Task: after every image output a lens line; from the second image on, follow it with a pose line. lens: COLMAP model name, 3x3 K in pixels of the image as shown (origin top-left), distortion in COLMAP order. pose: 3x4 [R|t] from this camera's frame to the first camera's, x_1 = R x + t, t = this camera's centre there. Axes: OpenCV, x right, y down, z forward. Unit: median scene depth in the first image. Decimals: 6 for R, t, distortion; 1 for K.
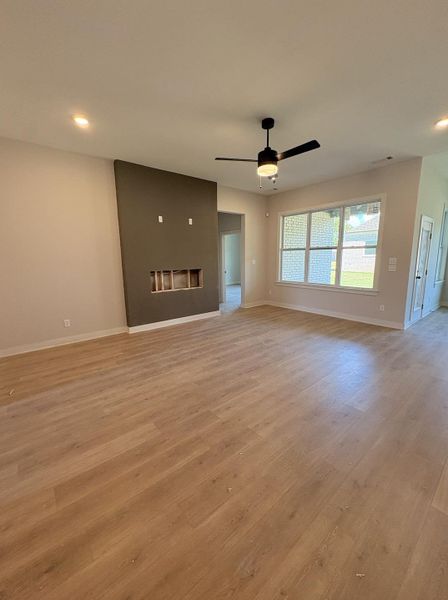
lens RADIAL K [[243.5, 0, 227.2], [0, 243.5, 295.8], [0, 0, 1]] dist [0.002108, 0.000181]
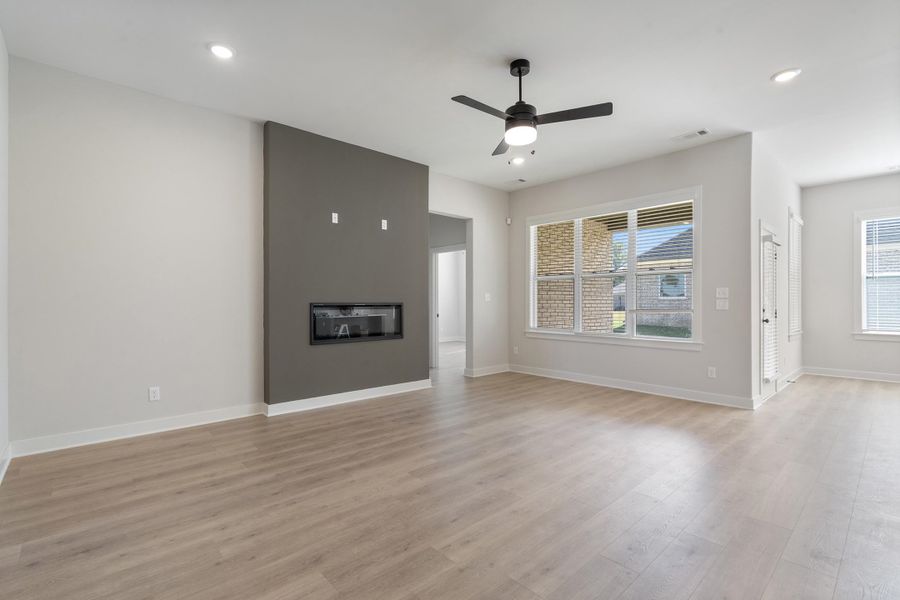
lens RADIAL K [[415.4, 0, 450.0], [0, 415.4, 300.0], [0, 0, 1]] dist [-0.001050, -0.000191]
pose [[0.998947, 0.011989, 0.044290, -0.055180], [-0.004505, 0.986222, -0.165364, 0.071571], [-0.045663, 0.164991, 0.985238, 0.035065]]
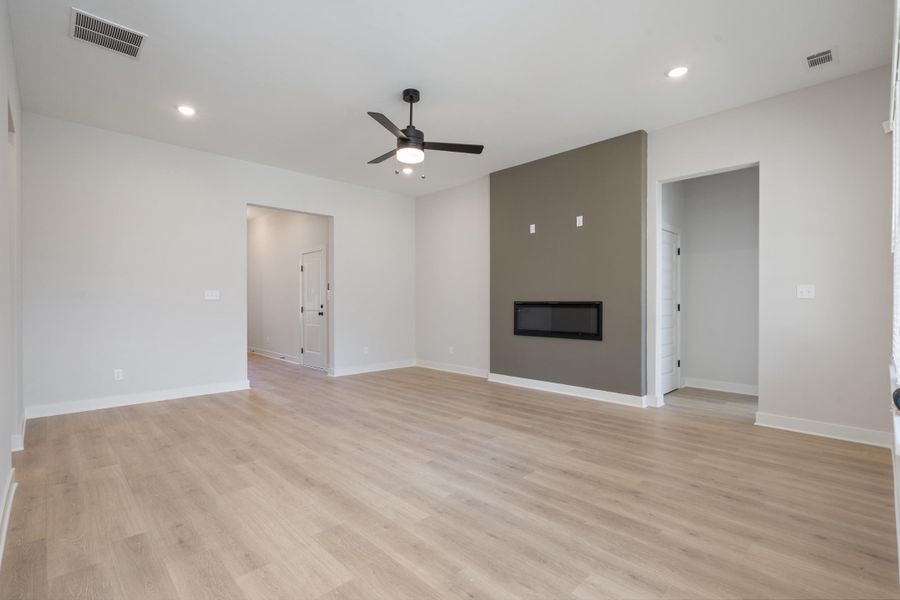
lens RADIAL K [[421.6, 0, 438.4], [0, 421.6, 300.4], [0, 0, 1]] dist [-0.000498, -0.000054]
pose [[0.051749, 0.008973, -0.998620, 1.340857], [-0.158584, 0.987345, 0.000654, -0.105664], [0.985988, 0.158331, 0.052517, 1.033324]]
